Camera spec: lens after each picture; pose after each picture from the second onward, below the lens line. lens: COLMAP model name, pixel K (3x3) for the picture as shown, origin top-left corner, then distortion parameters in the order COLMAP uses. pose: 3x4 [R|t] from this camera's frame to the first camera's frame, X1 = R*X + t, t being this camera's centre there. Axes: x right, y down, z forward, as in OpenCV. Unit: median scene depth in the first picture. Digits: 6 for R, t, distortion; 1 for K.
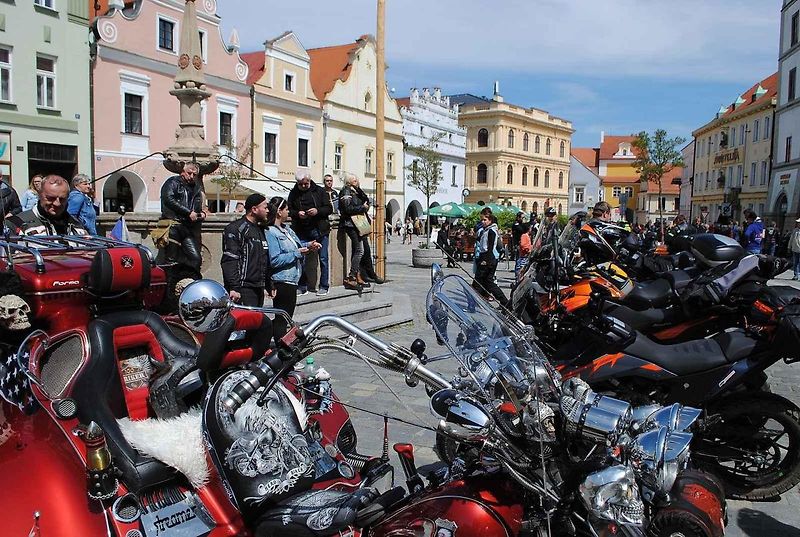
lens RADIAL K [[629.5, 0, 407.1], [0, 629.5, 273.1], [0, 0, 1]] dist [-0.082740, 0.013121]
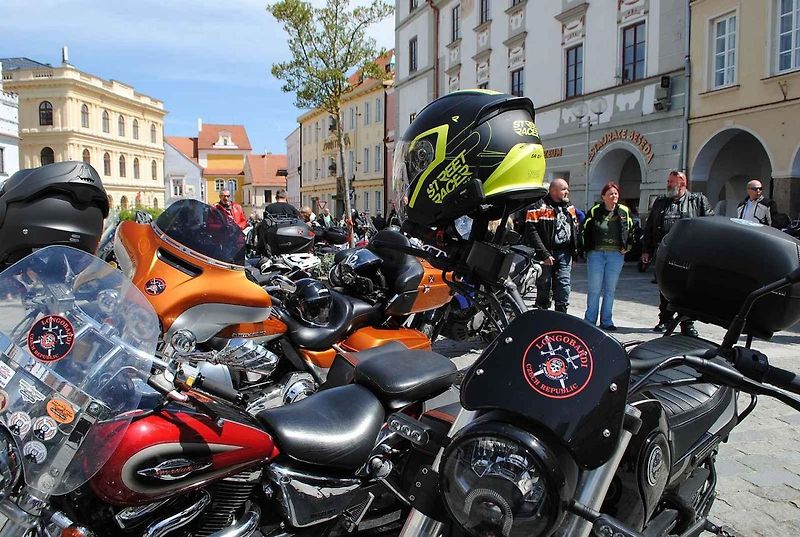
lens RADIAL K [[629.5, 0, 397.2], [0, 629.5, 273.0], [0, 0, 1]] dist [-0.082740, 0.013121]
pose [[0.825266, -0.075720, 0.559644, 0.049503], [0.073658, 0.996938, 0.026268, -0.010624], [-0.559919, 0.019544, 0.828317, 0.166083]]
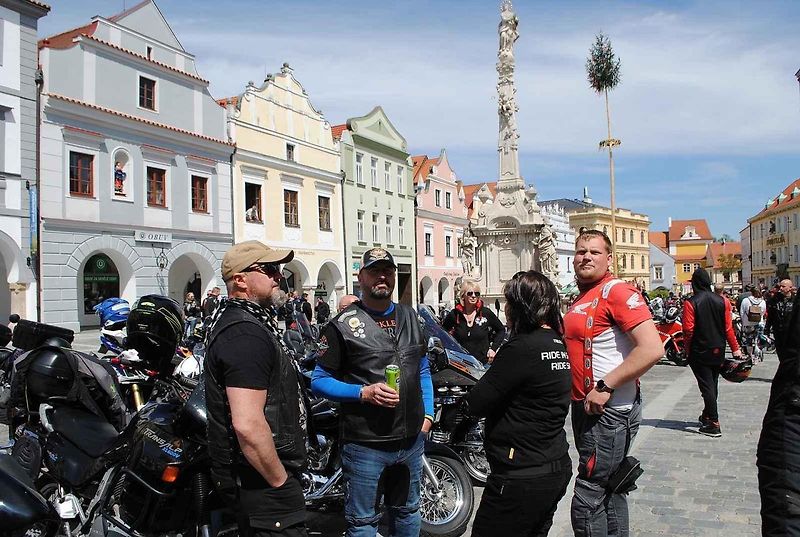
lens RADIAL K [[629.5, 0, 405.5], [0, 629.5, 271.7], [0, 0, 1]] dist [-0.082740, 0.013121]
pose [[0.995224, -0.040412, -0.088857, -0.154284], [0.028448, 0.990841, -0.132005, 0.027717], [0.093378, 0.128846, 0.987258, -0.356088]]
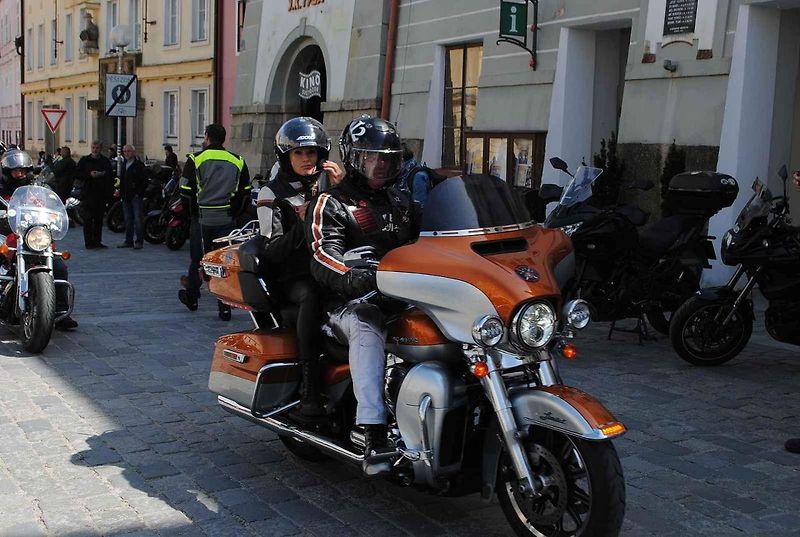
lens RADIAL K [[996.3, 0, 398.9], [0, 996.3, 269.0], [0, 0, 1]] dist [-0.019454, 0.000000]
pose [[0.713067, -0.082458, 0.696230, 0.194114], [0.055958, 0.996585, 0.060720, -0.028156], [-0.698860, -0.004338, 0.715246, 0.401849]]
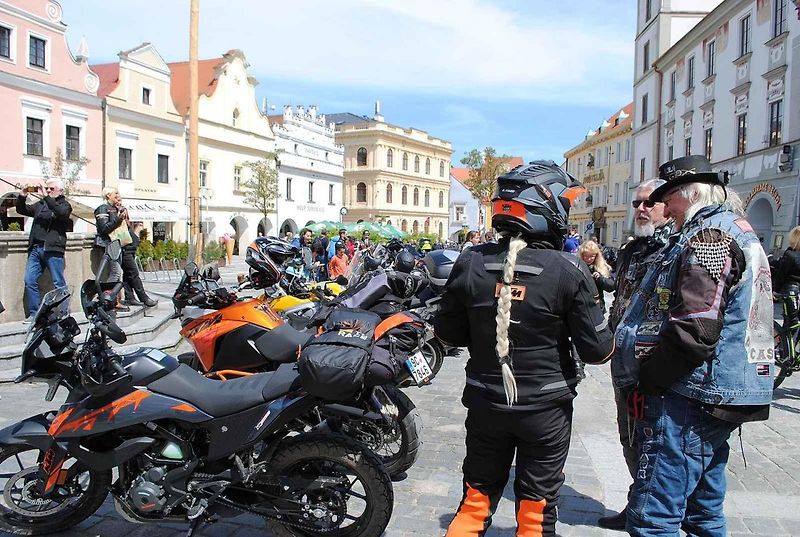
lens RADIAL K [[629.5, 0, 404.1], [0, 629.5, 272.7], [0, 0, 1]] dist [-0.082740, 0.013121]
pose [[0.987055, -0.010549, 0.160035, 0.028463], [0.015453, 0.999447, -0.029432, -0.000143], [-0.159636, 0.031524, 0.986673, 0.005812]]
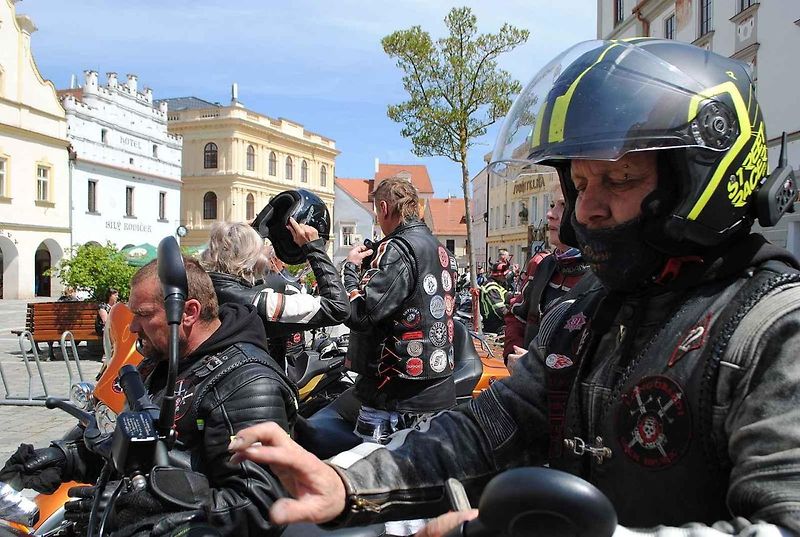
lens RADIAL K [[749.8, 0, 398.4], [0, 749.8, 269.4], [0, 0, 1]] dist [-0.058559, 0.000000]
pose [[0.949159, -0.012147, 0.314564, 0.062788], [0.039195, 0.996040, -0.079802, -0.012562], [-0.312349, 0.088074, 0.945876, 0.162746]]
